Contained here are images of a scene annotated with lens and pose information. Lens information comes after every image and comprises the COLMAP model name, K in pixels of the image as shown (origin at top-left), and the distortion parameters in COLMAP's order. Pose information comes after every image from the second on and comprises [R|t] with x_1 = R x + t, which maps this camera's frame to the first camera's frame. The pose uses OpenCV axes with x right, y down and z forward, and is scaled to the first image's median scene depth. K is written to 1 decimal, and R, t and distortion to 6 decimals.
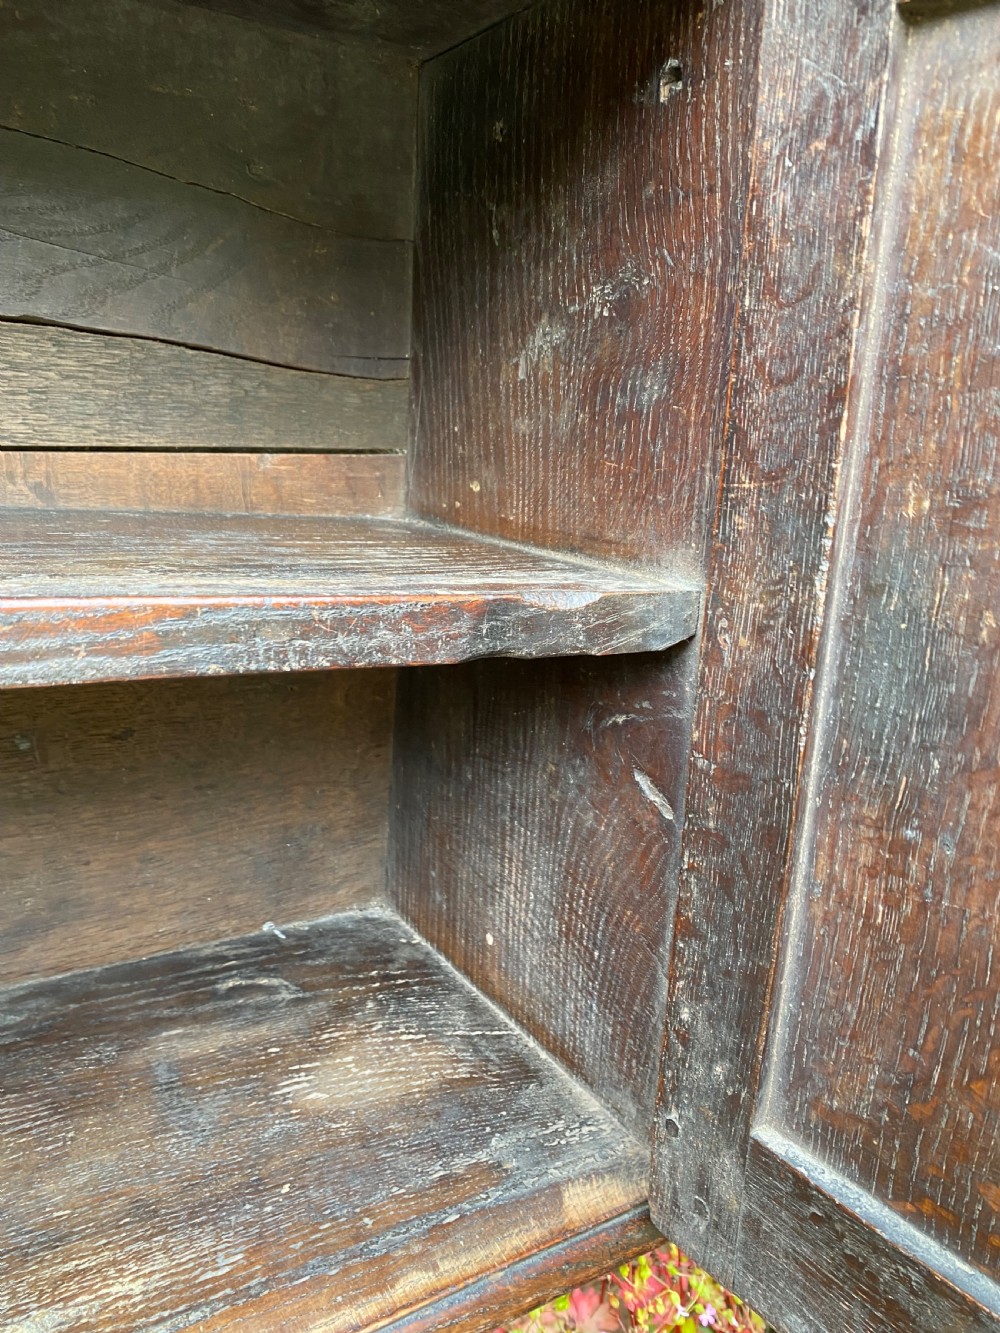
lens RADIAL K [[1019.9, 0, 498.3], [0, 1019.9, 669.9], [0, 0, 1]] dist [0.000614, 0.002435]
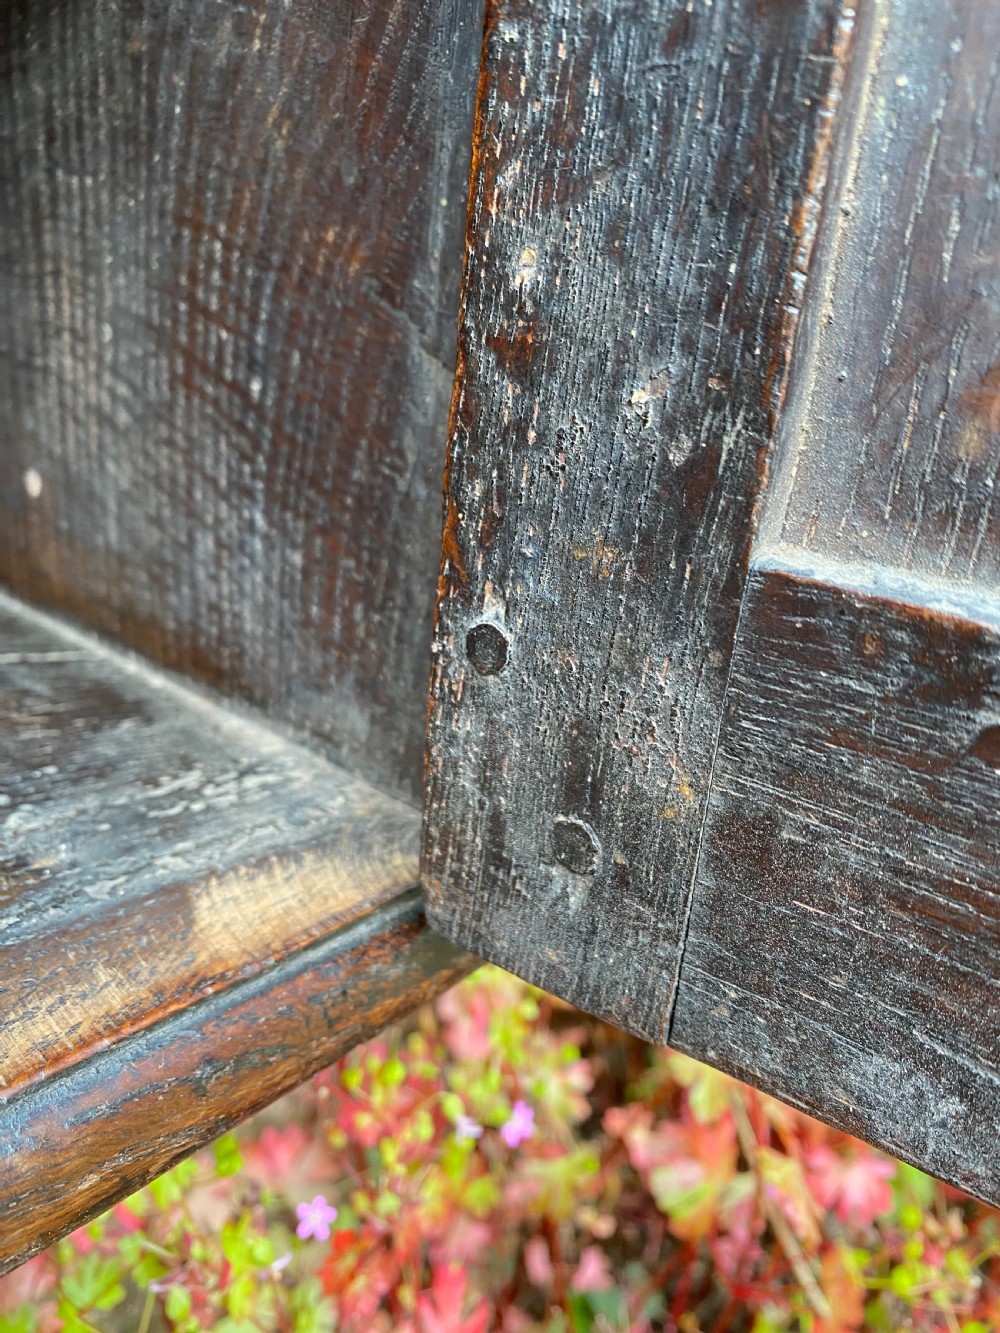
lens RADIAL K [[1019.9, 0, 506.7], [0, 1019.9, 670.0], [0, 0, 1]] dist [0.000614, 0.002435]
pose [[0.947775, -0.064997, 0.312246, 0.062943], [0.025067, 0.991166, 0.130235, 0.396355], [-0.317953, -0.115607, 0.941032, 0.638237]]
